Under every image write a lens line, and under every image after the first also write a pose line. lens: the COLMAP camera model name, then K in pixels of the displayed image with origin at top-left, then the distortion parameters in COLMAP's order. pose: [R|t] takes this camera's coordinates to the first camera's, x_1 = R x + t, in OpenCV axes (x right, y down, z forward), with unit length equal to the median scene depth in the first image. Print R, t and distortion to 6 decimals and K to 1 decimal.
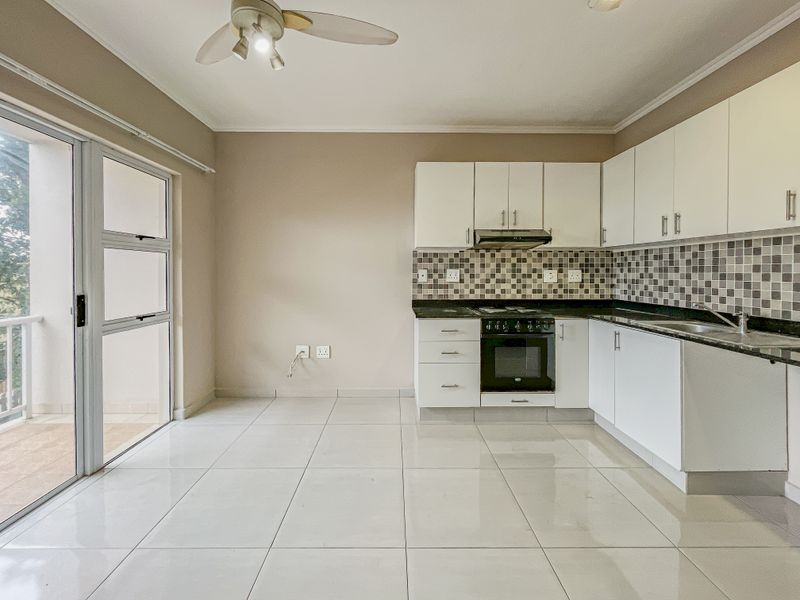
lens RADIAL K [[334.8, 0, 396.5], [0, 334.8, 272.8], [0, 0, 1]] dist [0.000995, -0.000044]
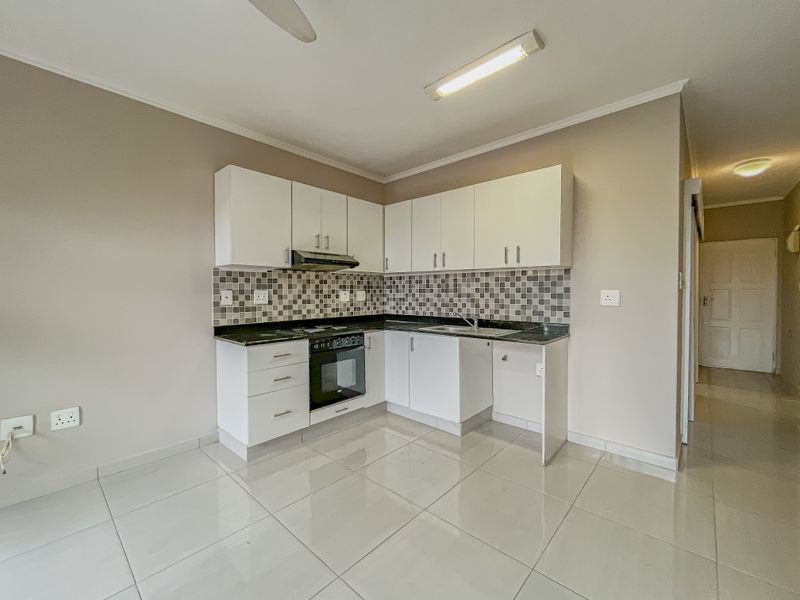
lens RADIAL K [[334.8, 0, 400.5], [0, 334.8, 296.5], [0, 0, 1]] dist [0.000995, -0.000044]
pose [[0.679201, -0.012339, 0.733848, -0.297101], [0.004734, 0.999912, 0.012430, -0.003162], [-0.733937, -0.004969, 0.679200, 0.109452]]
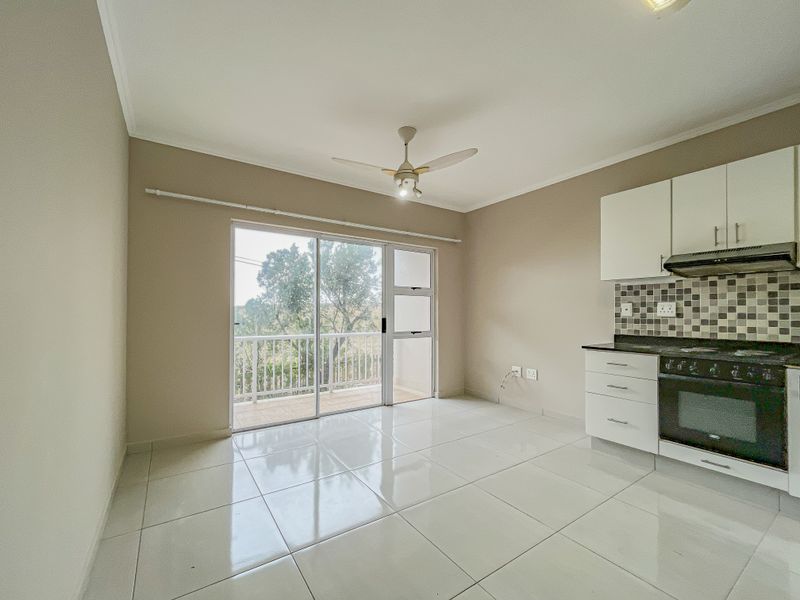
lens RADIAL K [[334.8, 0, 399.0], [0, 334.8, 305.5], [0, 0, 1]] dist [0.000995, -0.000044]
pose [[0.565139, -0.017062, -0.824819, 0.592674], [-0.004299, 0.999712, -0.023626, 0.026434], [0.824985, 0.016898, 0.564903, -0.079238]]
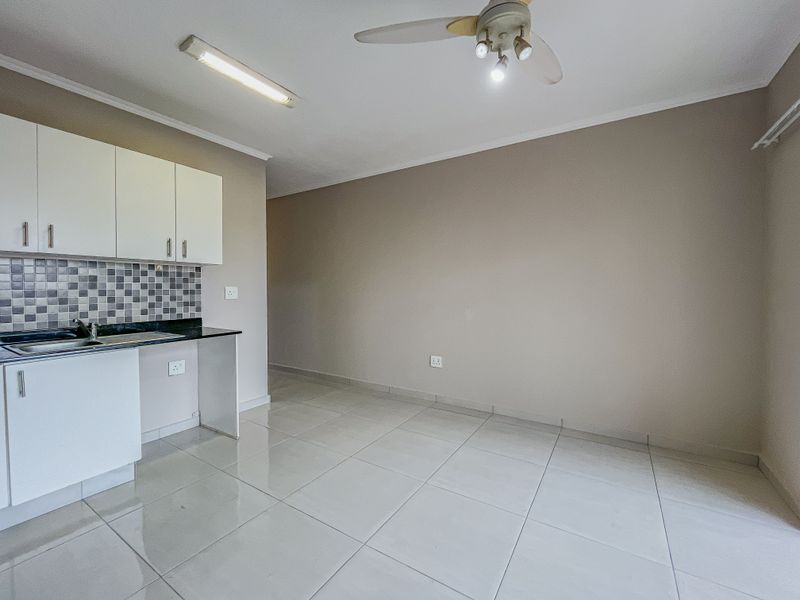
lens RADIAL K [[334.8, 0, 393.7], [0, 334.8, 293.5], [0, 0, 1]] dist [0.000995, -0.000044]
pose [[-0.828484, -0.006066, 0.559980, -0.355157], [0.005458, 0.999806, 0.018907, -0.001854], [-0.559986, 0.018721, -0.828290, 0.976511]]
